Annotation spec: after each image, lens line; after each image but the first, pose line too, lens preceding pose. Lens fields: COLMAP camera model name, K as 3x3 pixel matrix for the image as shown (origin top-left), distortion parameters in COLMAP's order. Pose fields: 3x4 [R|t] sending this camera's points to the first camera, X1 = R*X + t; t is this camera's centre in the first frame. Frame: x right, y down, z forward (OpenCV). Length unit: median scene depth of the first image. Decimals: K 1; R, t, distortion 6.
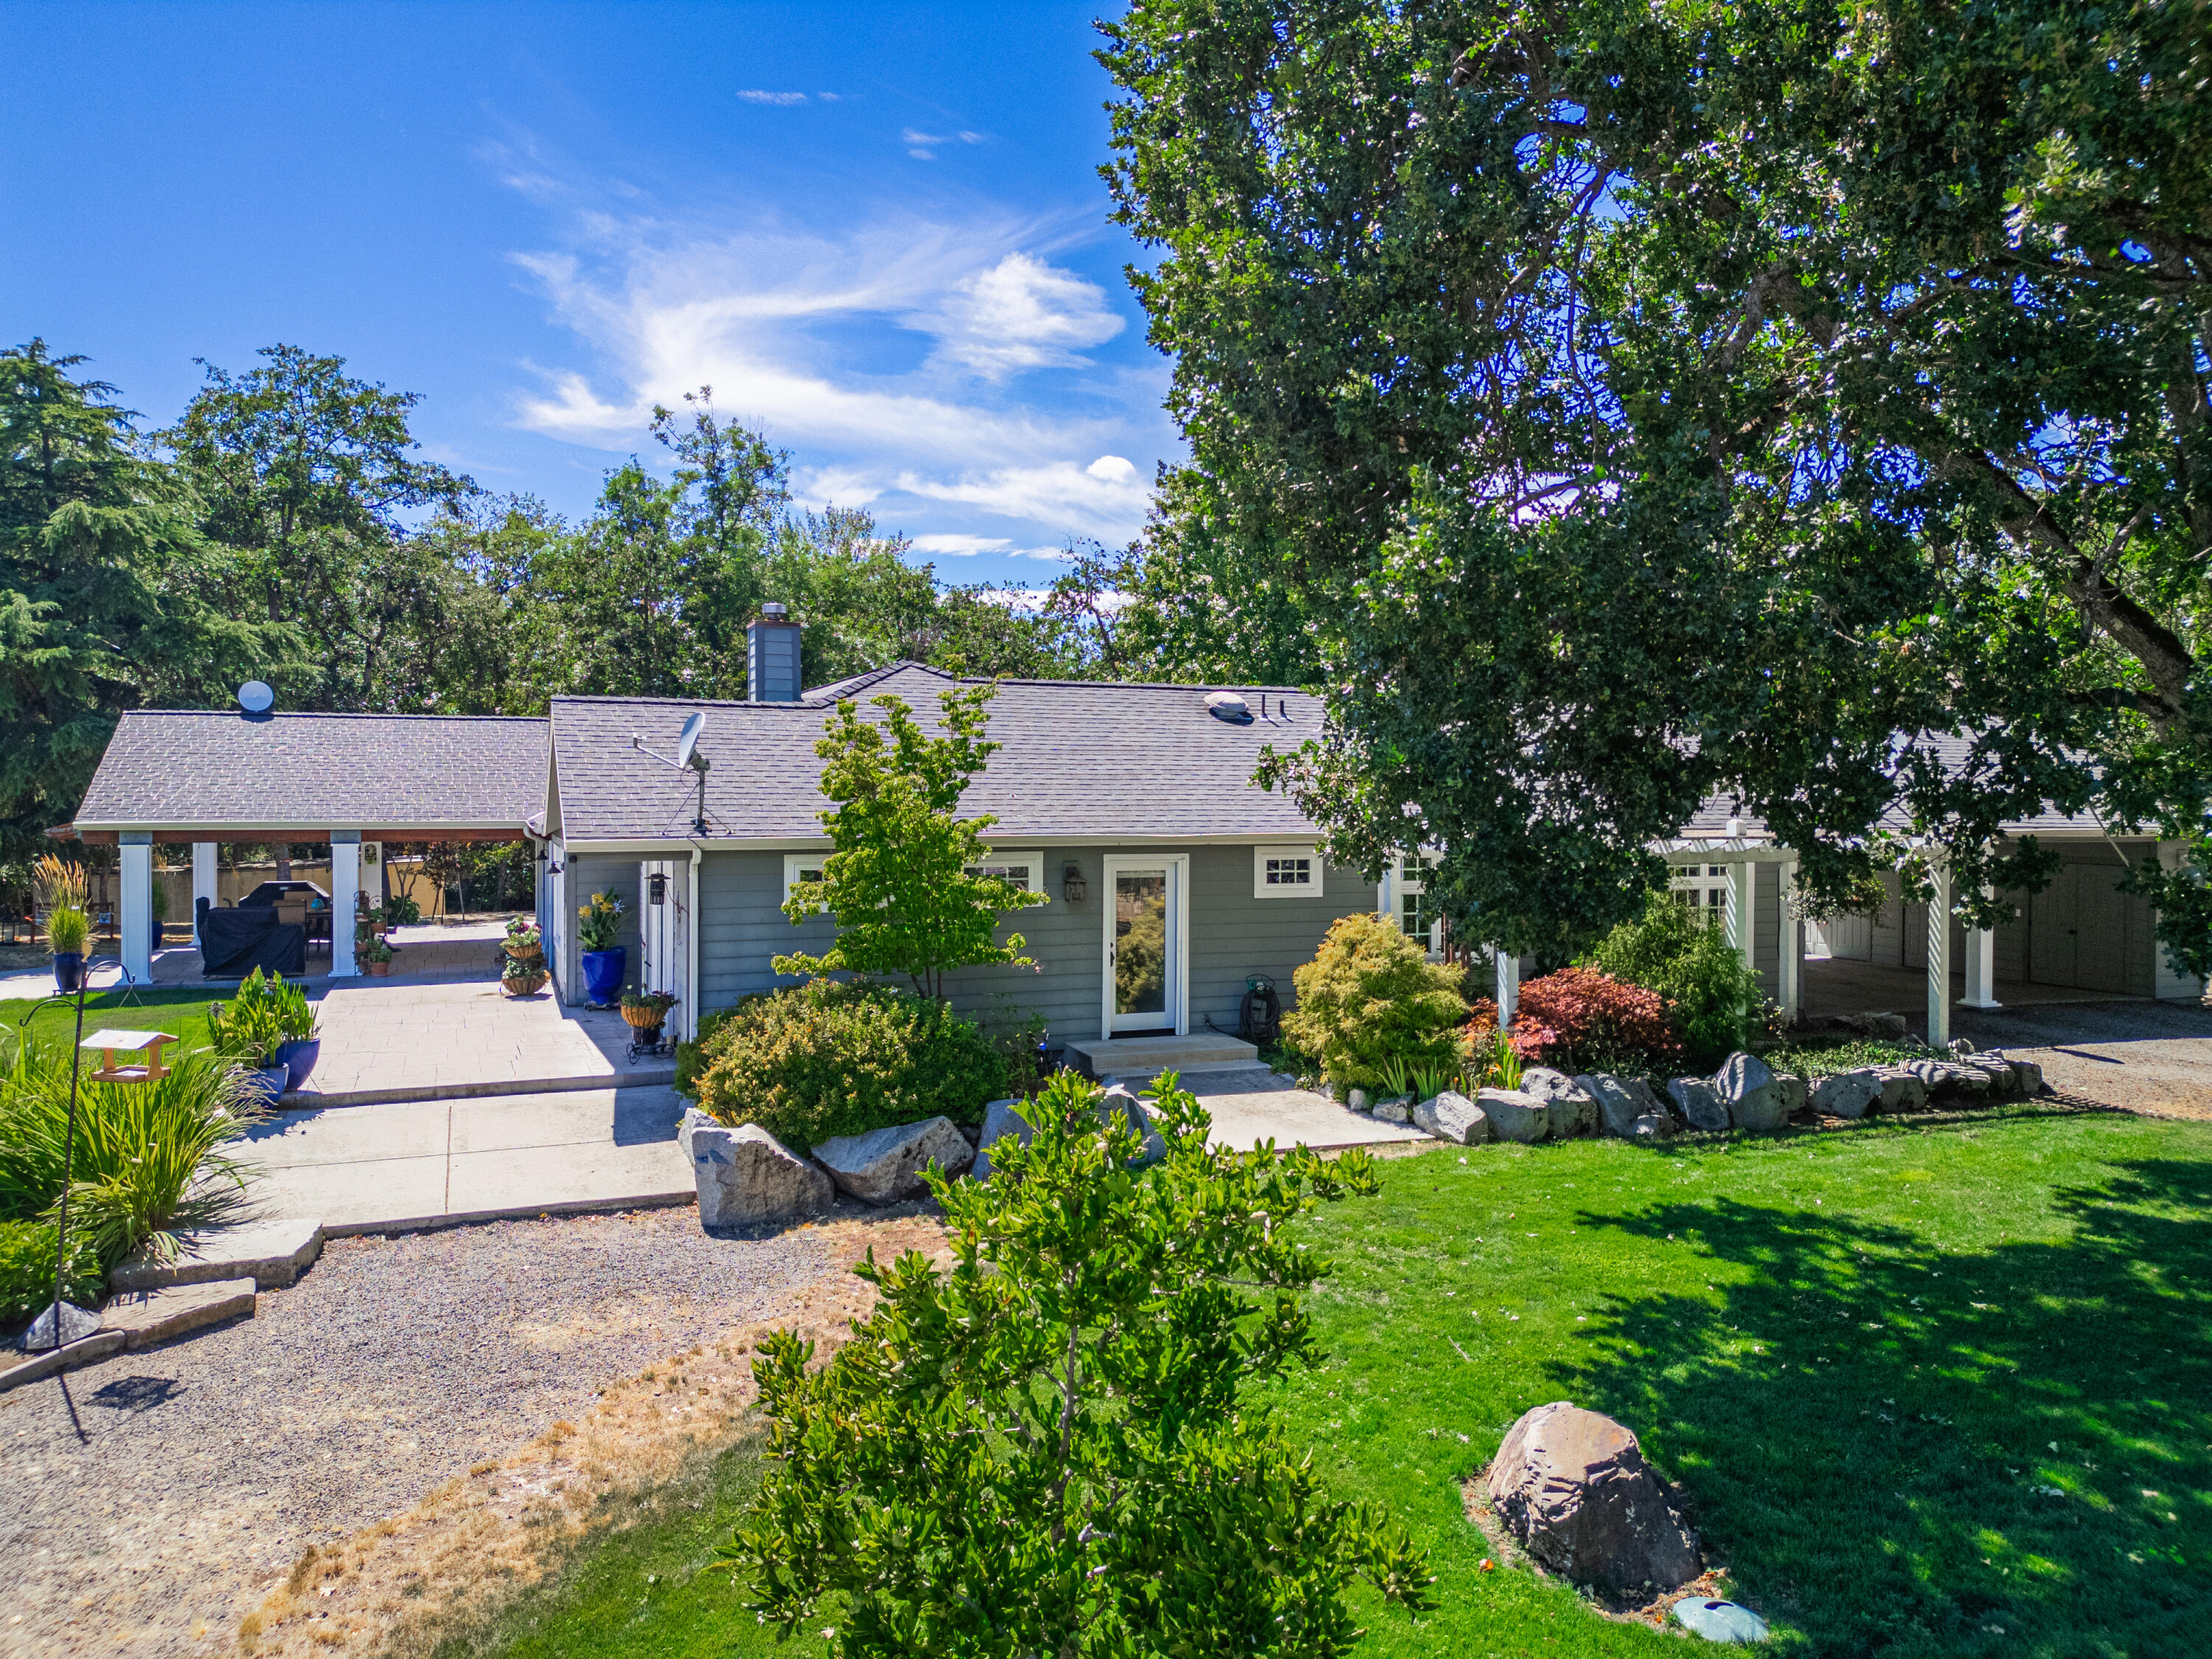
lens RADIAL K [[1548.4, 0, 1101.8], [0, 1548.4, 822.3], [0, 0, 1]] dist [0.089899, -0.090327]
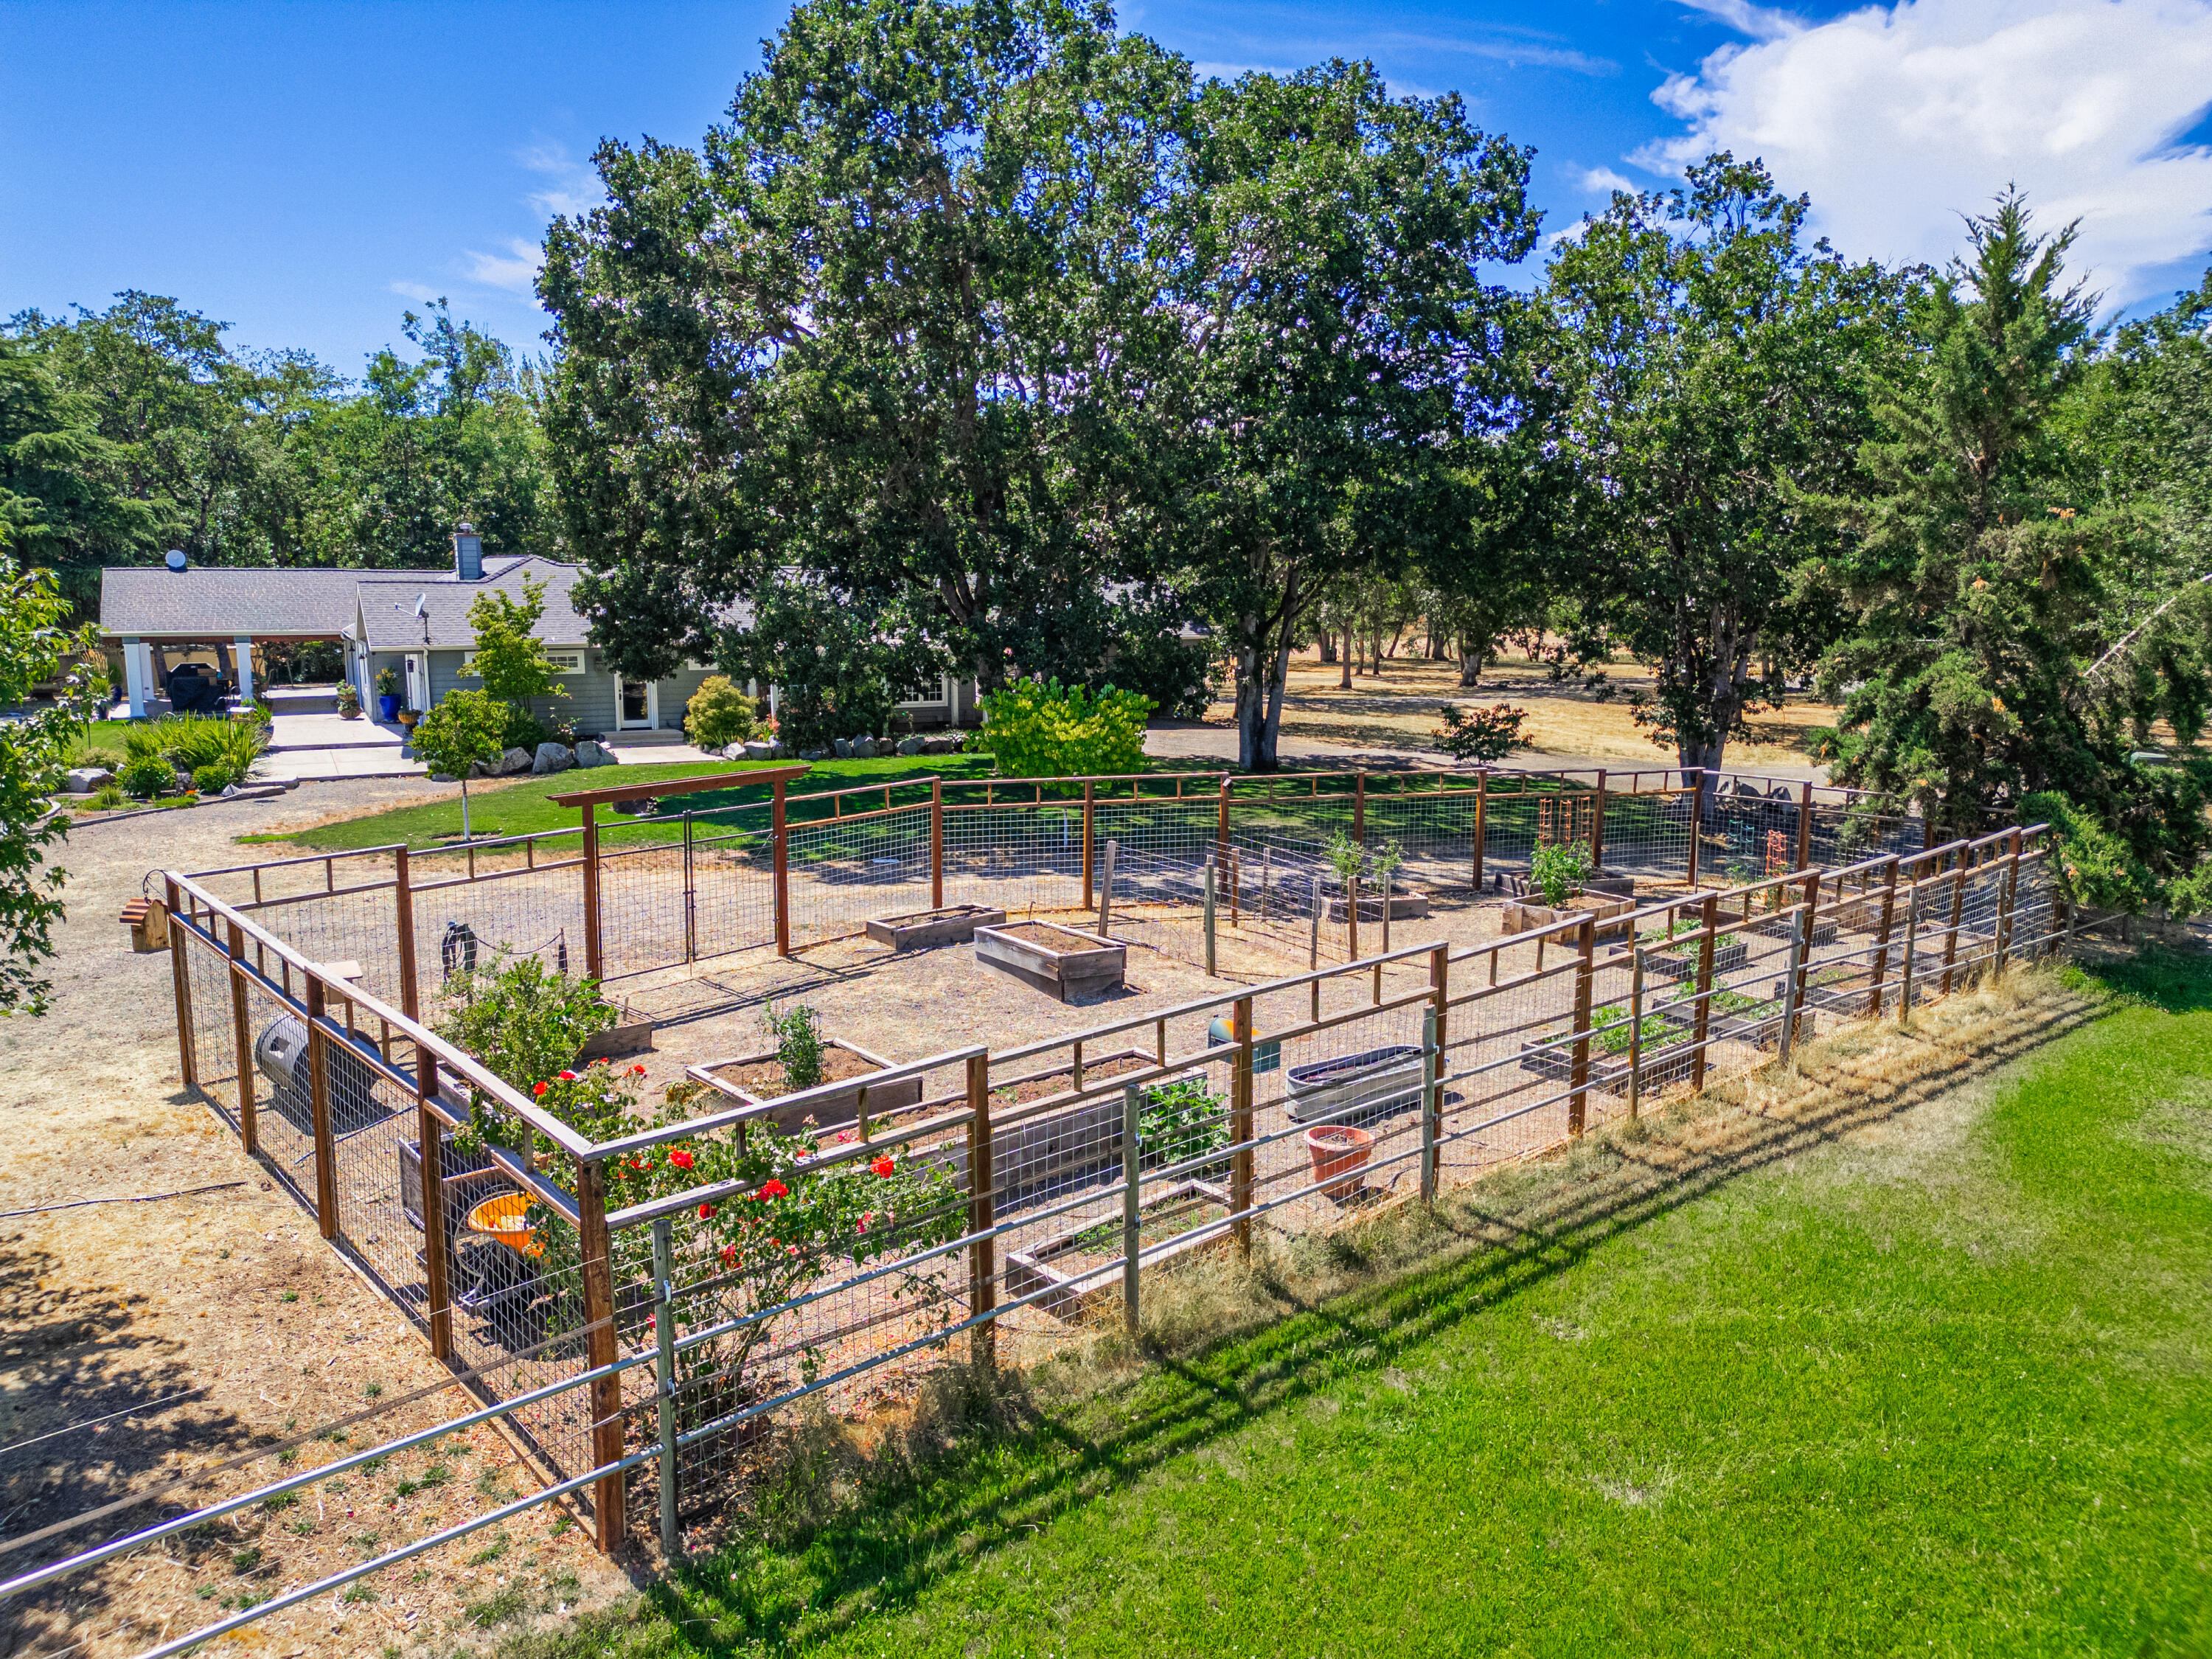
lens RADIAL K [[1548.4, 0, 1101.8], [0, 1548.4, 822.3], [0, 0, 1]] dist [0.089899, -0.090327]
pose [[0.993530, -0.018883, 0.111988, 0.316801], [0.002877, 0.989949, 0.141397, -0.037086], [-0.113533, -0.140160, 0.983598, -0.977822]]
